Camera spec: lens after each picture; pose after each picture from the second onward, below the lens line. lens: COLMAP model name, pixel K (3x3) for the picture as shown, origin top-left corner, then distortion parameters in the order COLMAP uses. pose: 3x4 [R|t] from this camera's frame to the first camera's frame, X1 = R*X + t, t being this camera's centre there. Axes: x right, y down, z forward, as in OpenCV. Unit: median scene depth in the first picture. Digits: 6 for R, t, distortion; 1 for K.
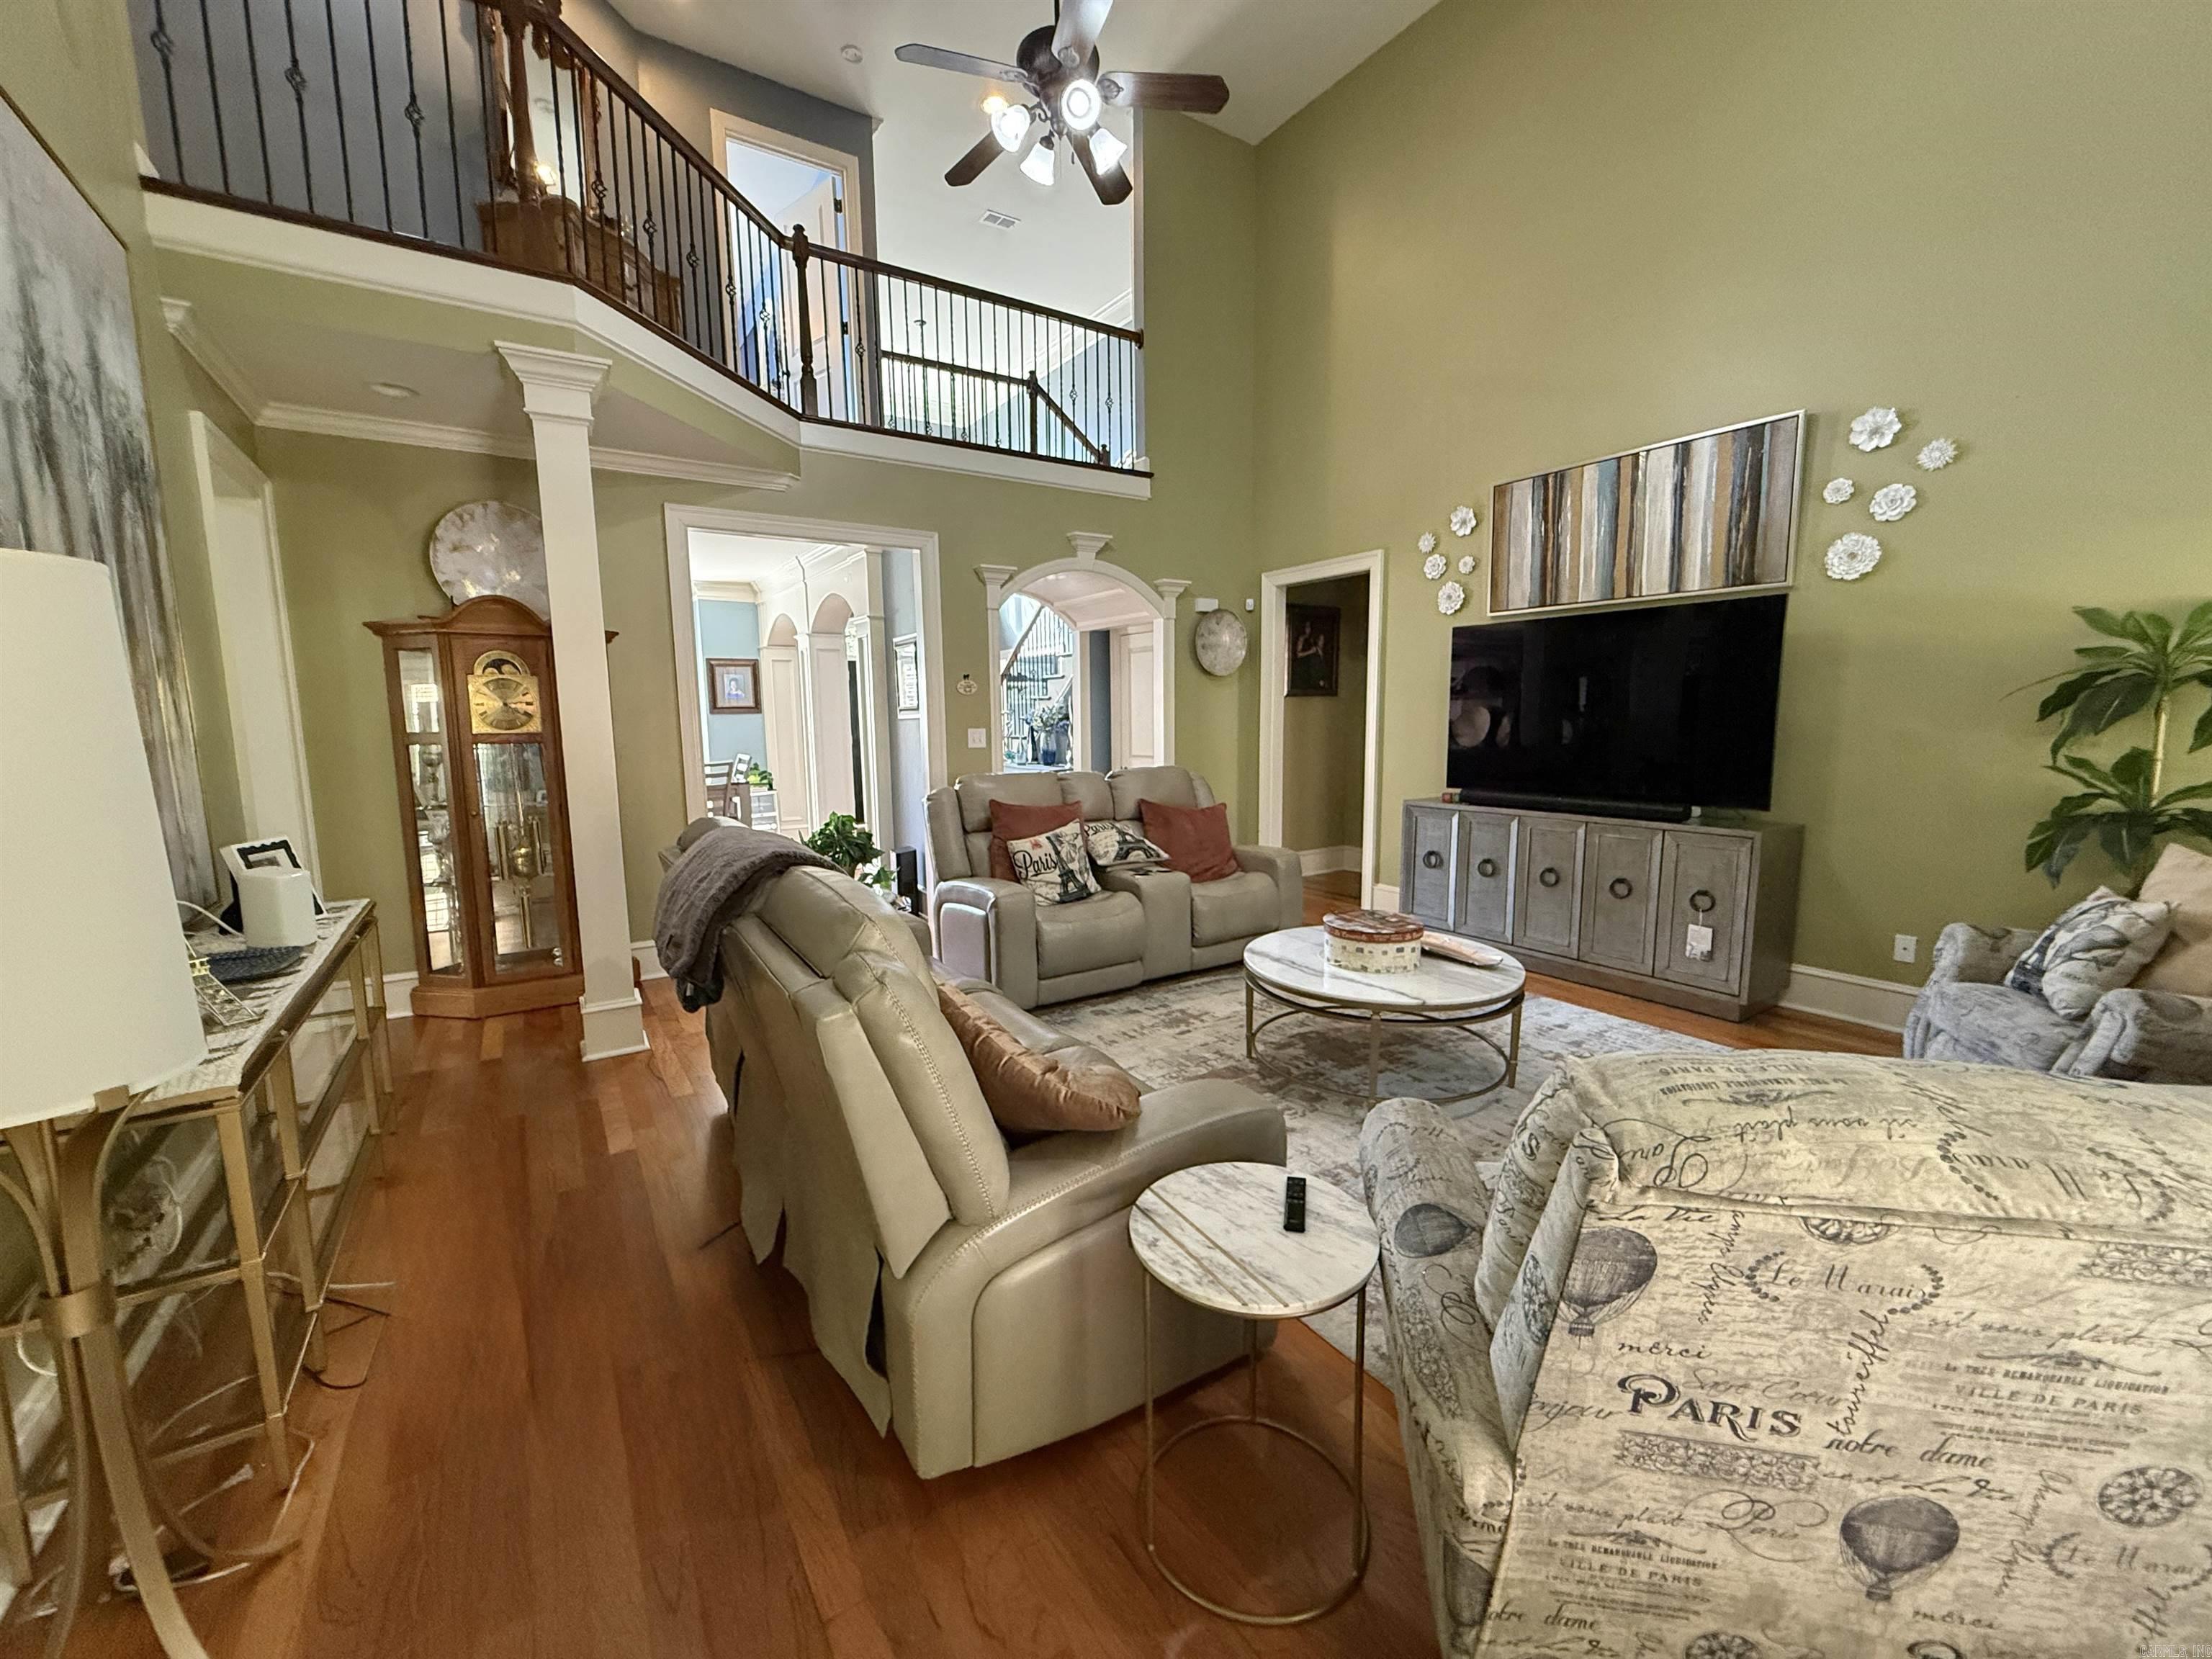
lens RADIAL K [[883.5, 0, 1103.8], [0, 883.5, 834.9], [0, 0, 1]] dist [0.000272, 0.000346]
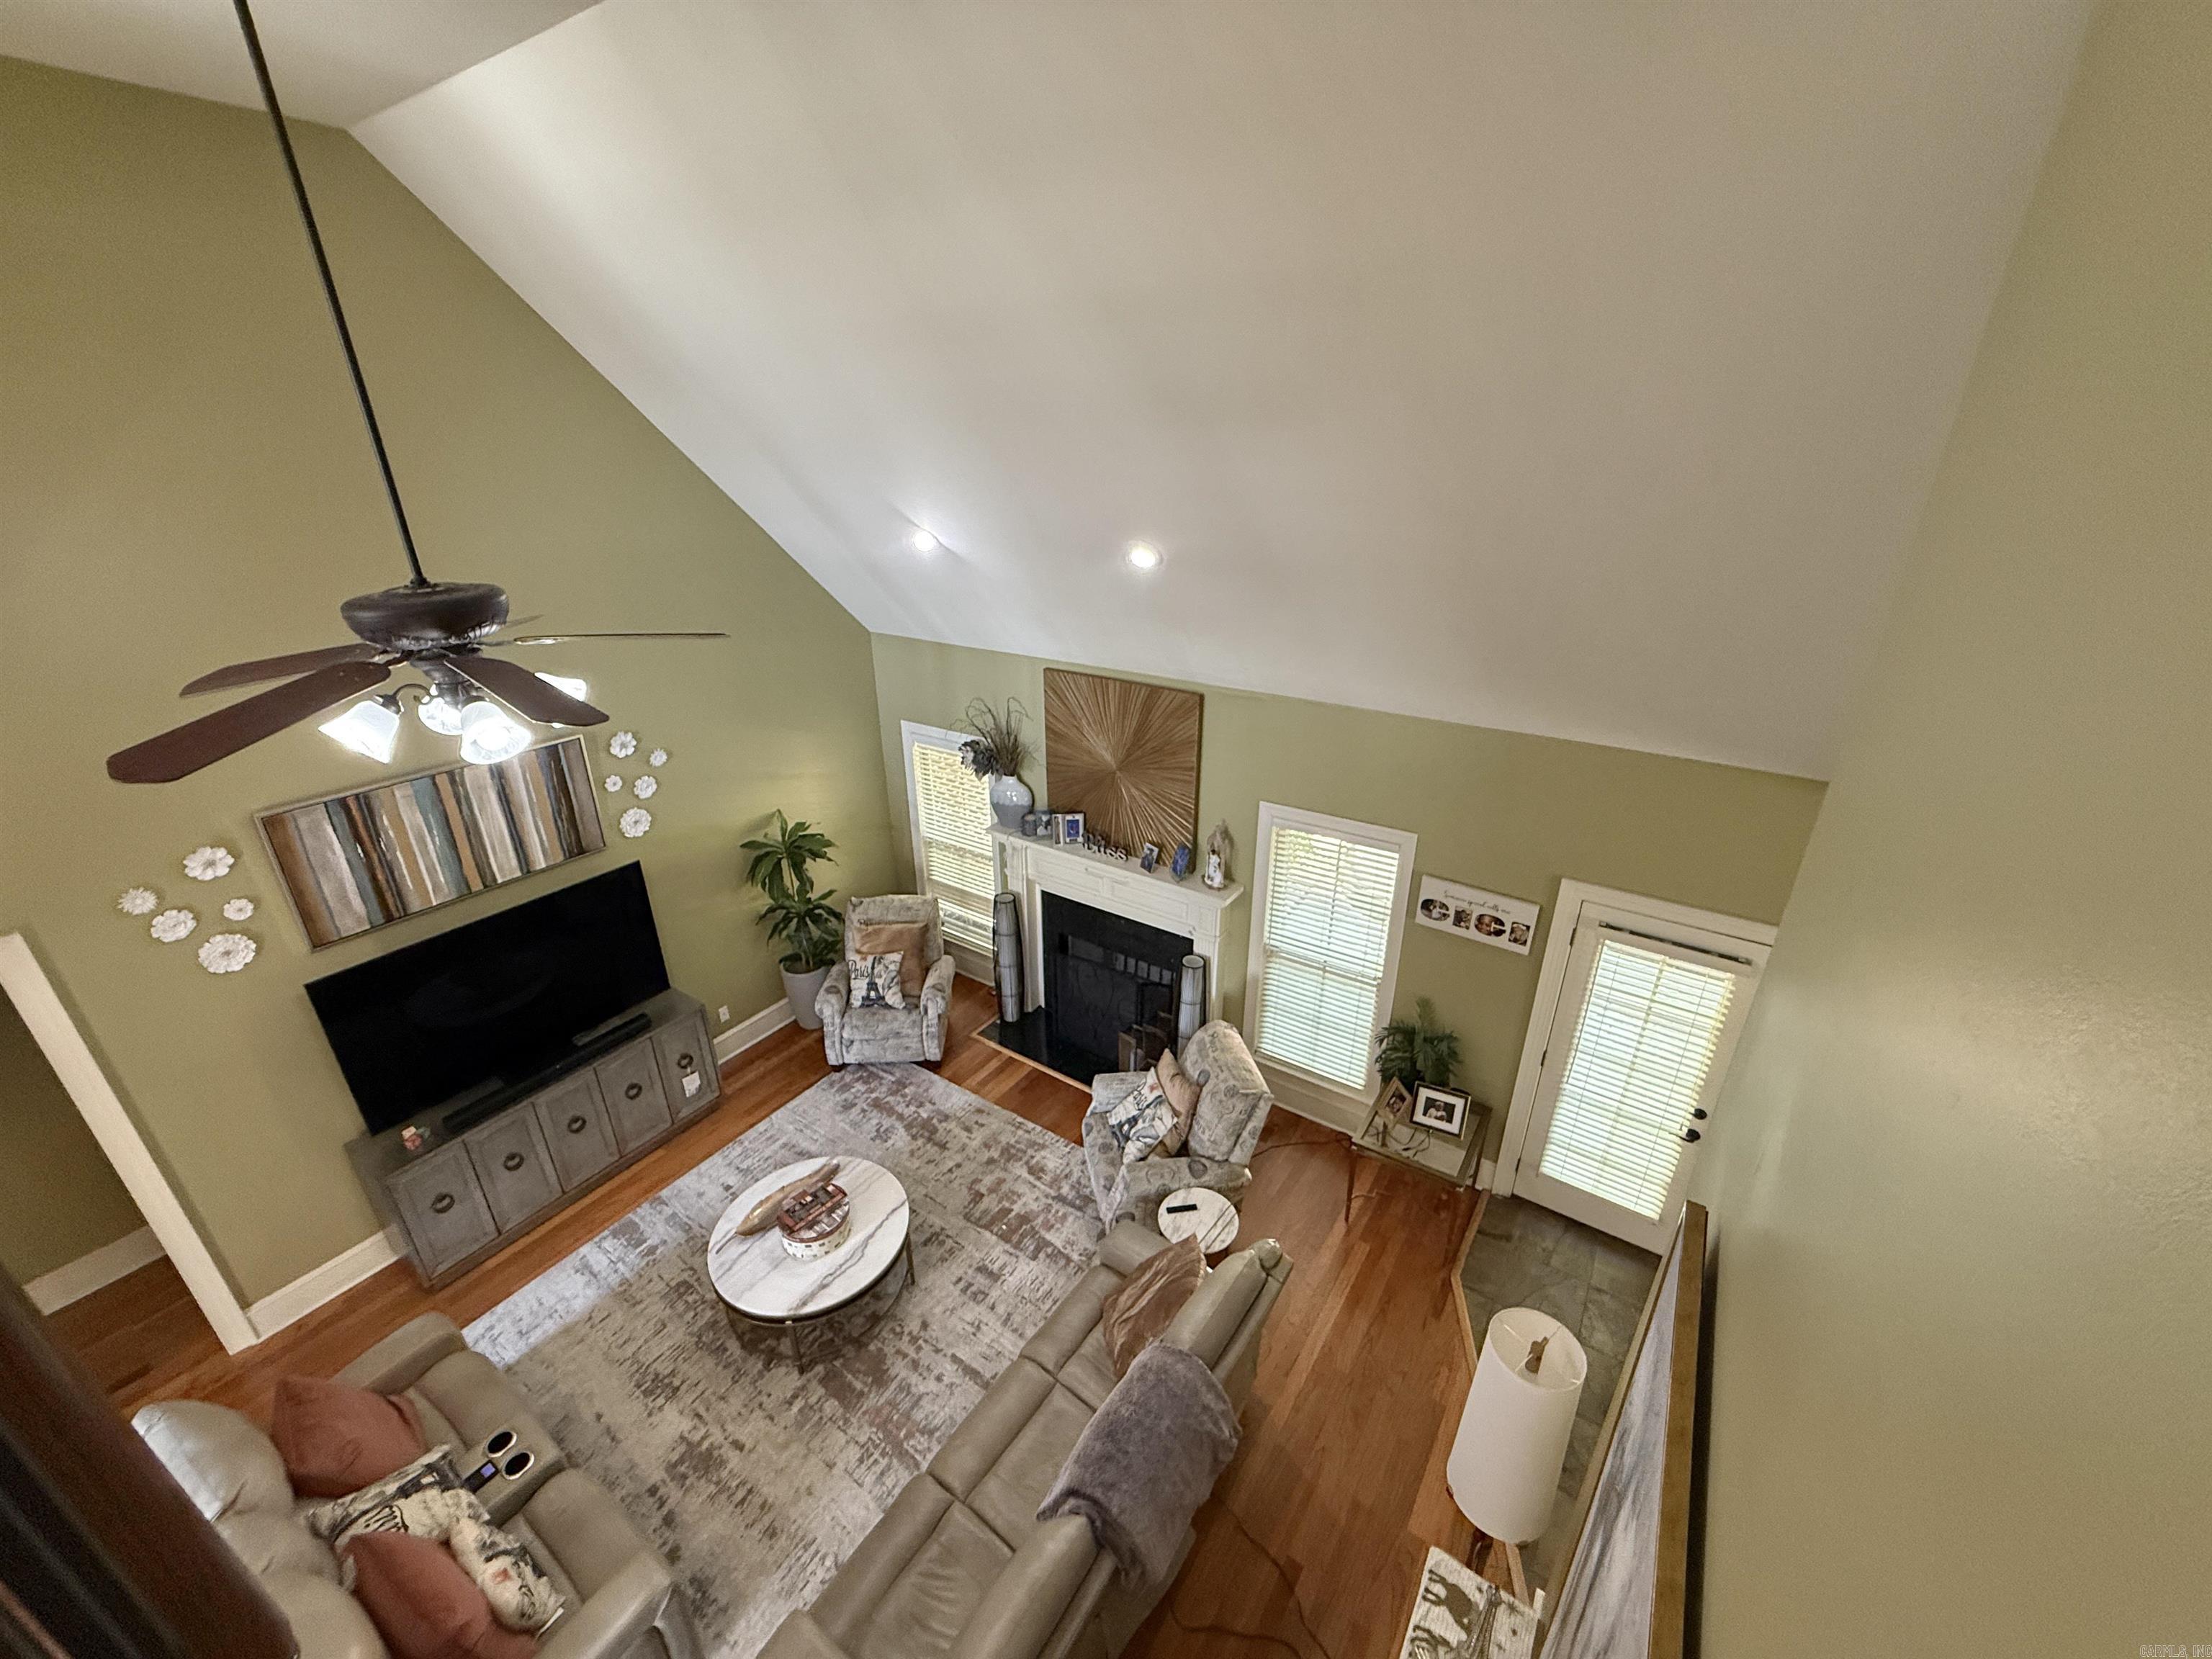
lens RADIAL K [[883.5, 0, 1099.3], [0, 883.5, 833.8], [0, 0, 1]] dist [0.000272, 0.000346]
pose [[-0.379512, -0.360424, 0.852095, -0.586362], [0.141336, 0.887602, 0.438392, -0.682769], [-0.914327, 0.286806, -0.285915, 0.583720]]
